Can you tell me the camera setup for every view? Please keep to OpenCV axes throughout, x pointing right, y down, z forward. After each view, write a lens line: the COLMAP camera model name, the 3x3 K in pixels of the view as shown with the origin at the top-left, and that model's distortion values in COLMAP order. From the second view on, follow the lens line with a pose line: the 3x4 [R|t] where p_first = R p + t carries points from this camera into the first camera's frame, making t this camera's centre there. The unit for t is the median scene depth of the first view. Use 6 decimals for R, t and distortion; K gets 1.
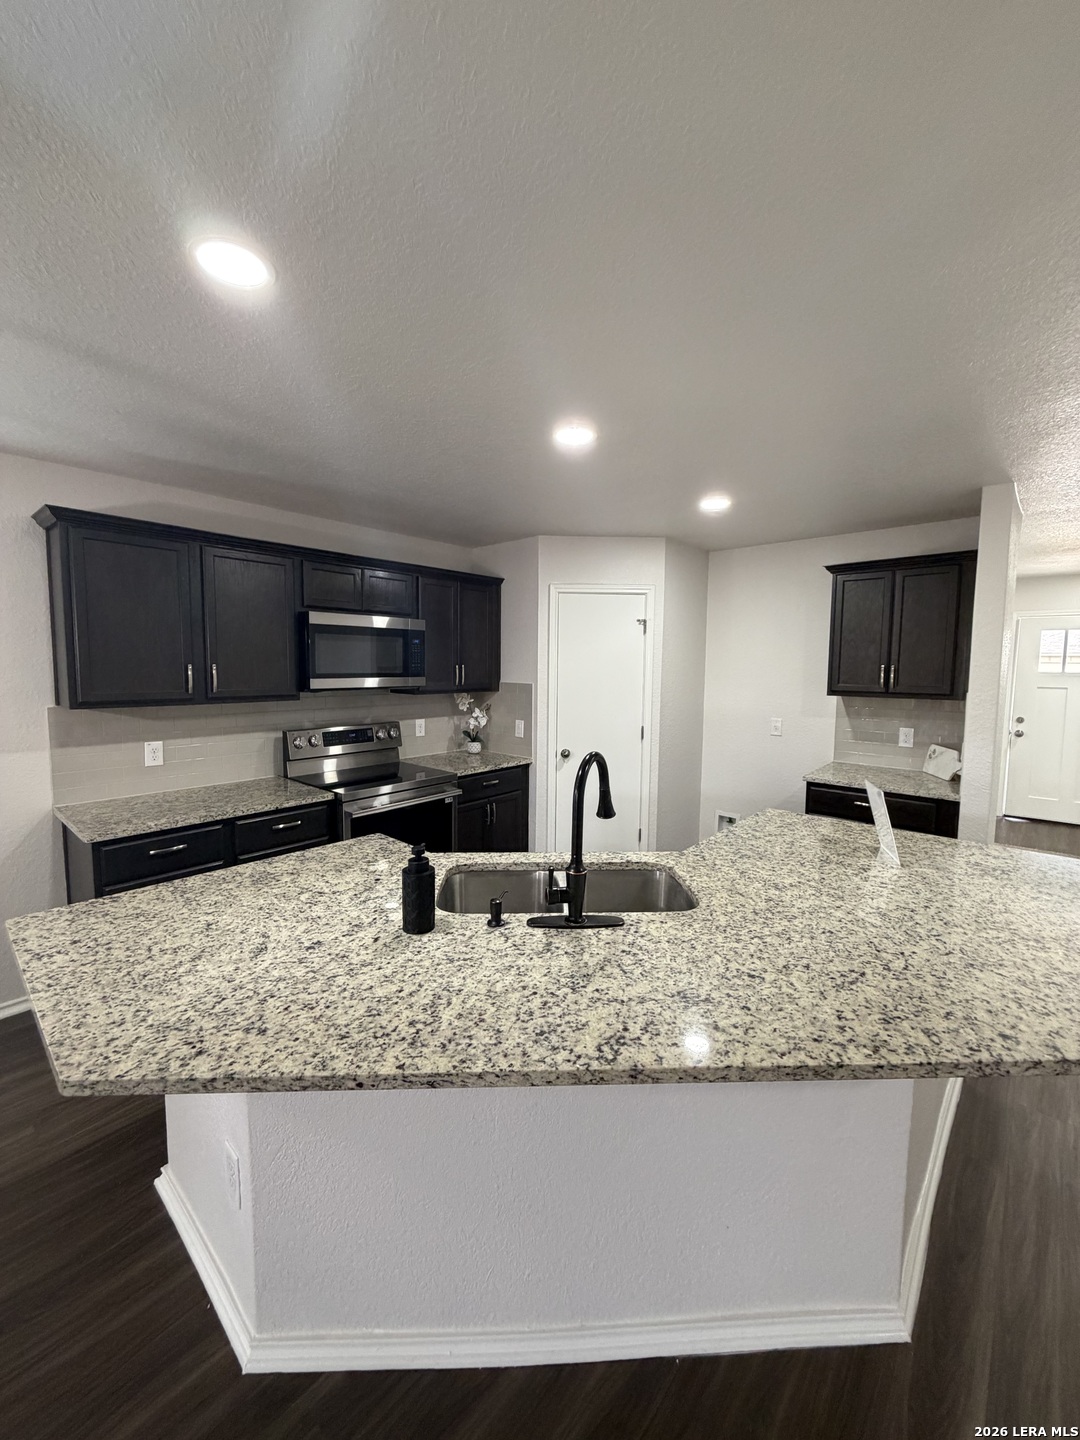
lens RADIAL K [[574.7, 0, 539.5], [0, 574.7, 716.3], [0, 0, 1]] dist [0.000398, 0.000387]
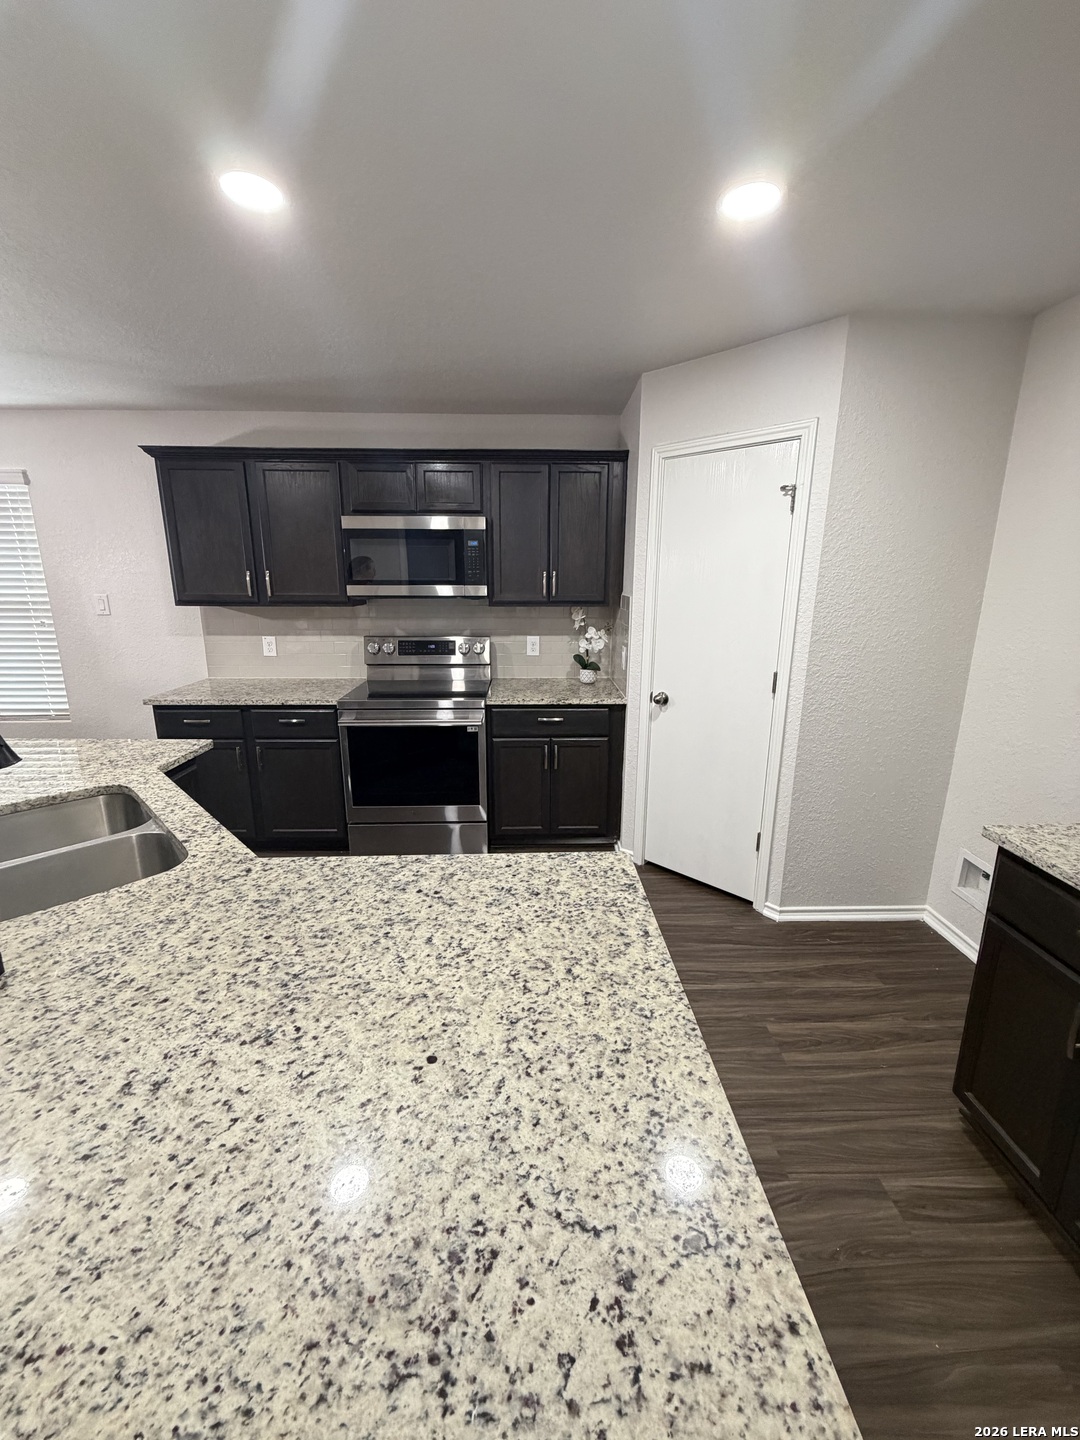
lens RADIAL K [[574.7, 0, 539.6], [0, 574.7, 712.7], [0, 0, 1]] dist [0.000398, 0.000387]
pose [[0.683582, 0.160891, -0.711919, 0.538121], [-0.064257, 0.984880, 0.160879, -0.025883], [0.727039, -0.064228, 0.683585, 0.490287]]
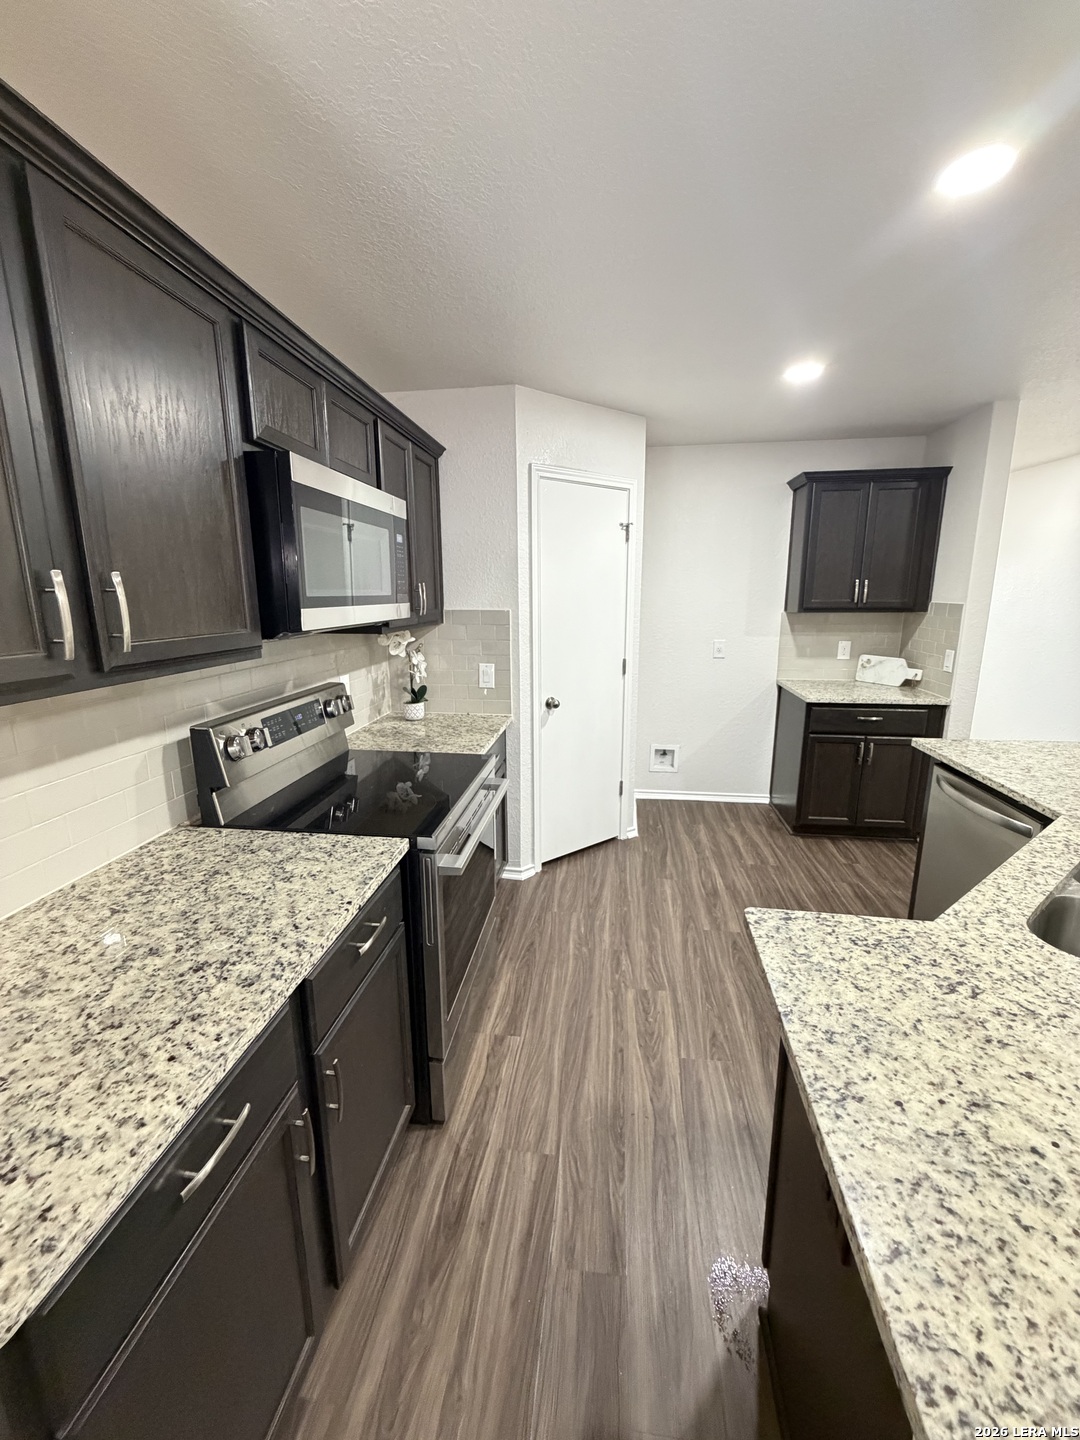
lens RADIAL K [[574.7, 0, 541.8], [0, 574.7, 713.5], [0, 0, 1]] dist [0.000398, 0.000387]
pose [[0.825703, -0.128454, 0.549285, -0.456971], [0.062405, 0.988552, 0.137369, -0.030887], [-0.560642, -0.079148, 0.824267, 0.466243]]
